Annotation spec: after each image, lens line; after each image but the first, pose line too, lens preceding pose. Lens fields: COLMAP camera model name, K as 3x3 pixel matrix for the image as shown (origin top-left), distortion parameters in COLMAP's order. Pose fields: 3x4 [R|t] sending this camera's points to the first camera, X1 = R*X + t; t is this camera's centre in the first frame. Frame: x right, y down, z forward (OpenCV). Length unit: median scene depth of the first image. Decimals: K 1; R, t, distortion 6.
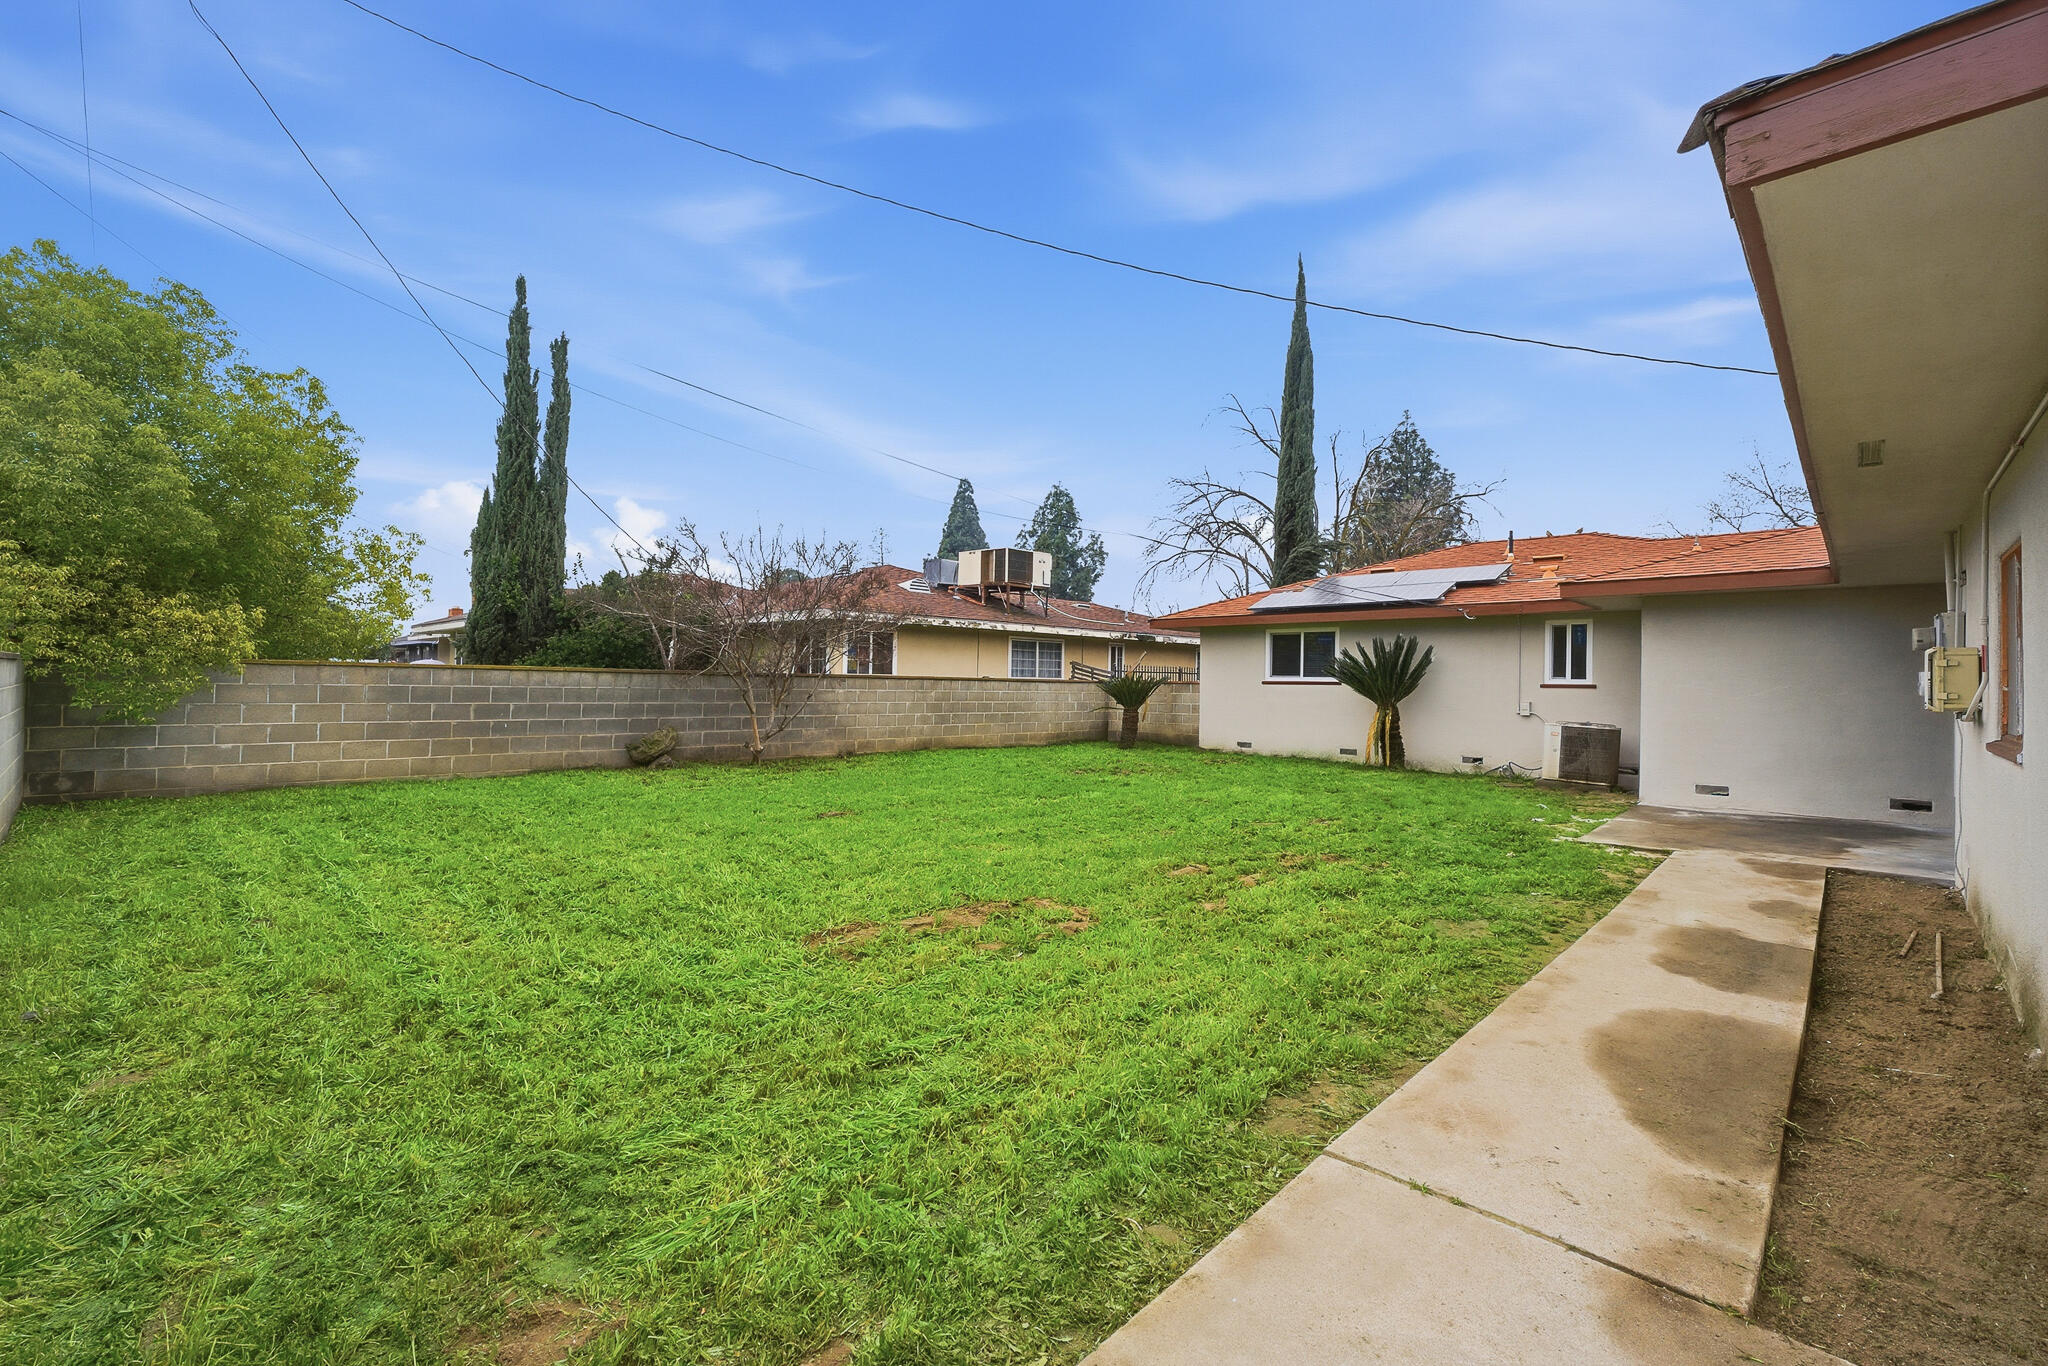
lens RADIAL K [[872.5, 0, 1029.2], [0, 872.5, 671.9], [0, 0, 1]] dist [-0.016912, 0.004482]
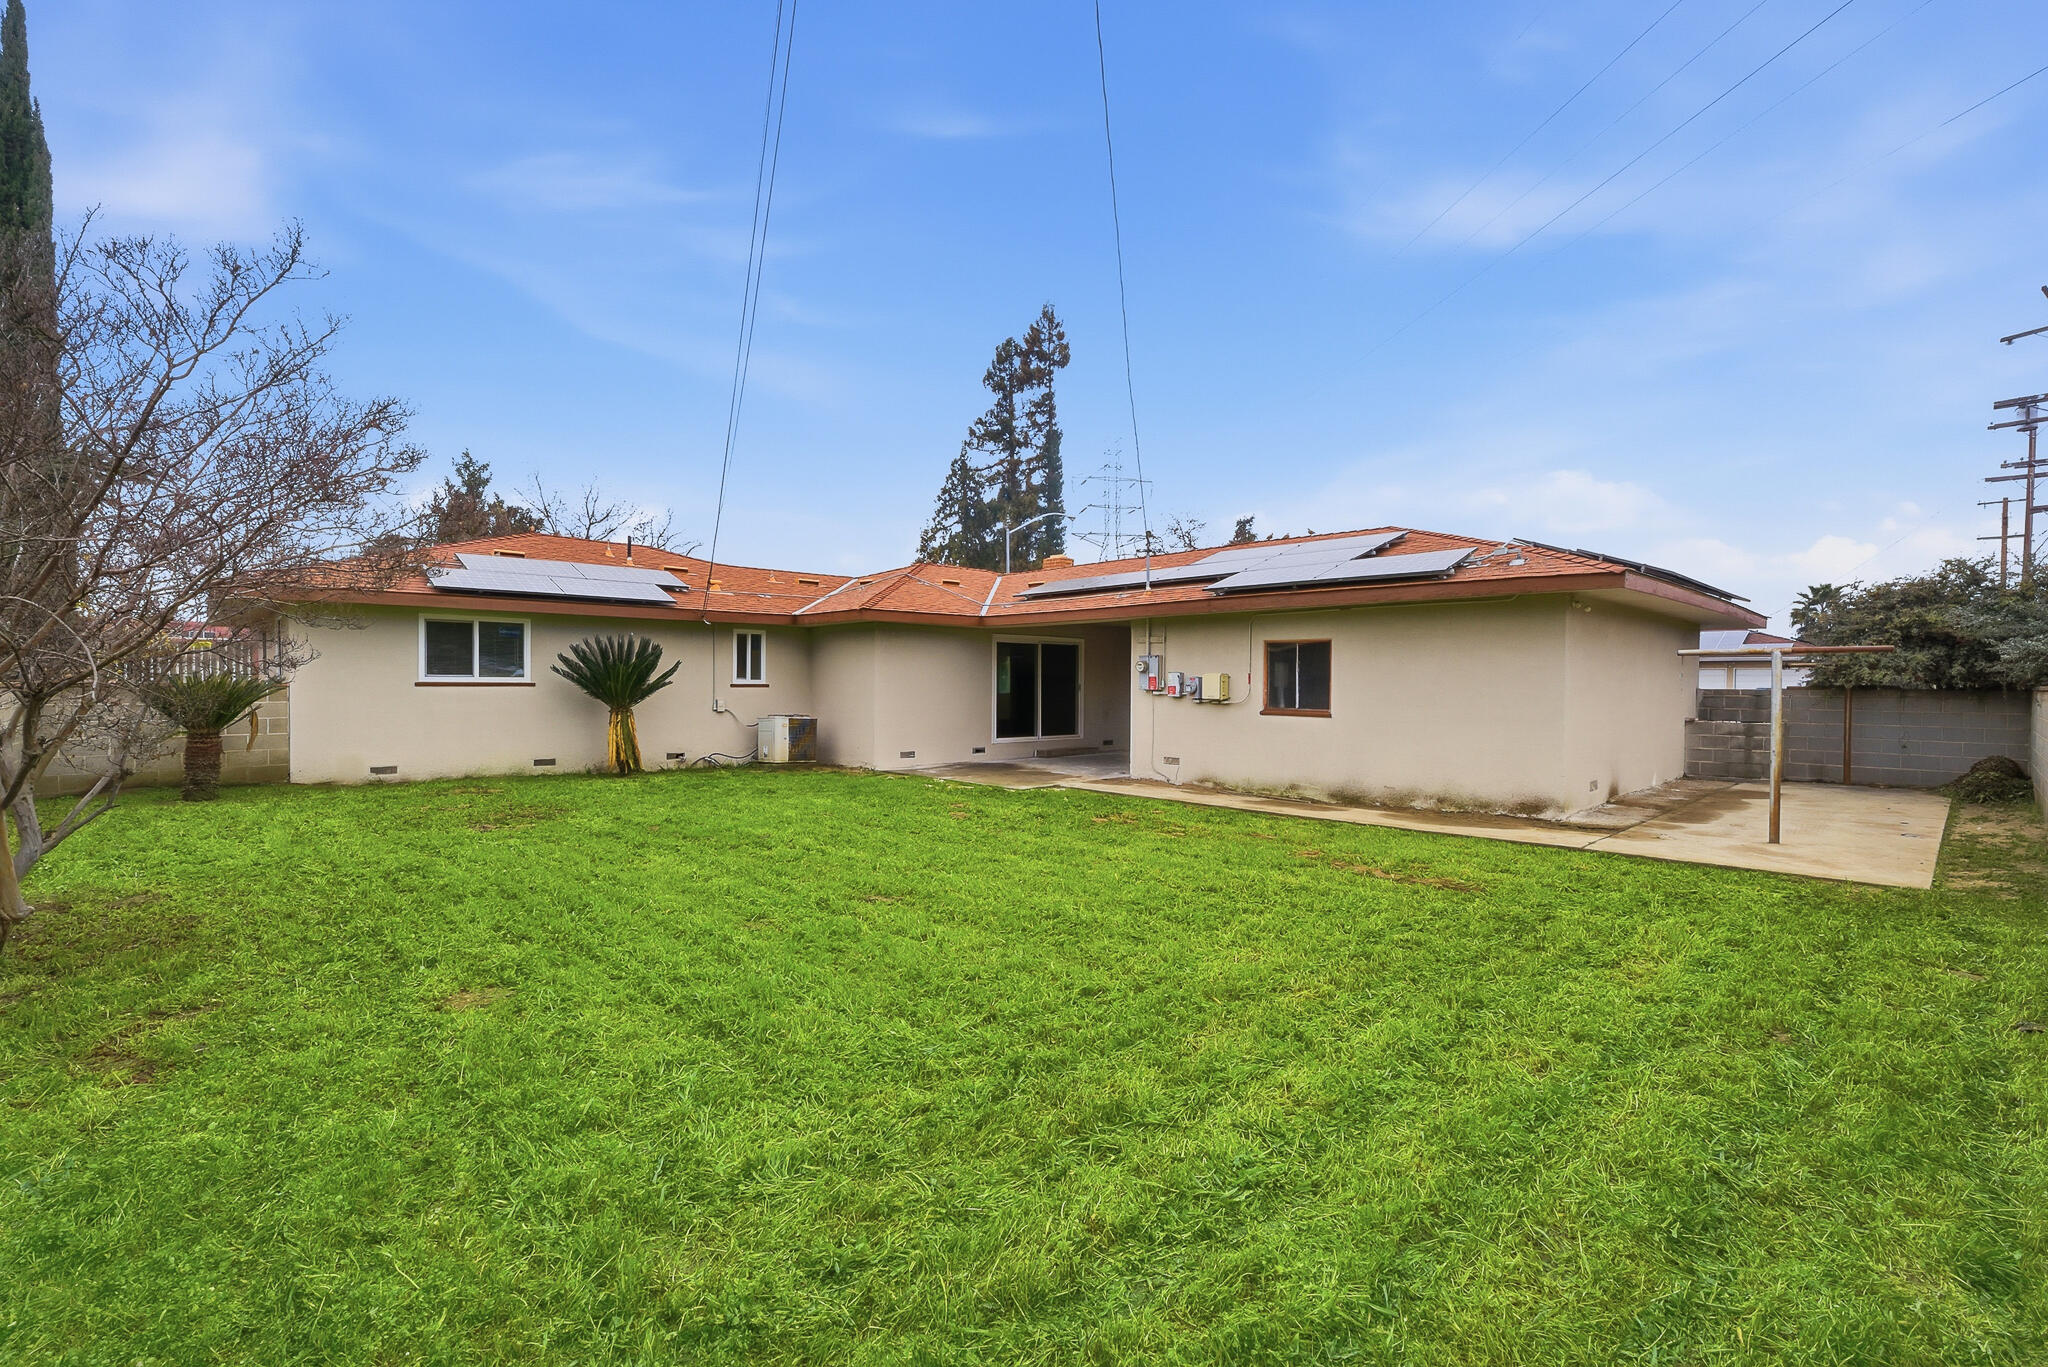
lens RADIAL K [[899.2, 0, 1017.2], [0, 899.2, 682.8], [0, 0, 1]] dist [-0.013132, 0.000865]
pose [[0.049058, -0.015305, 0.998679, -0.474509], [-0.020673, 0.999653, 0.016335, -0.011974], [-0.998582, -0.021447, 0.048725, 0.448919]]
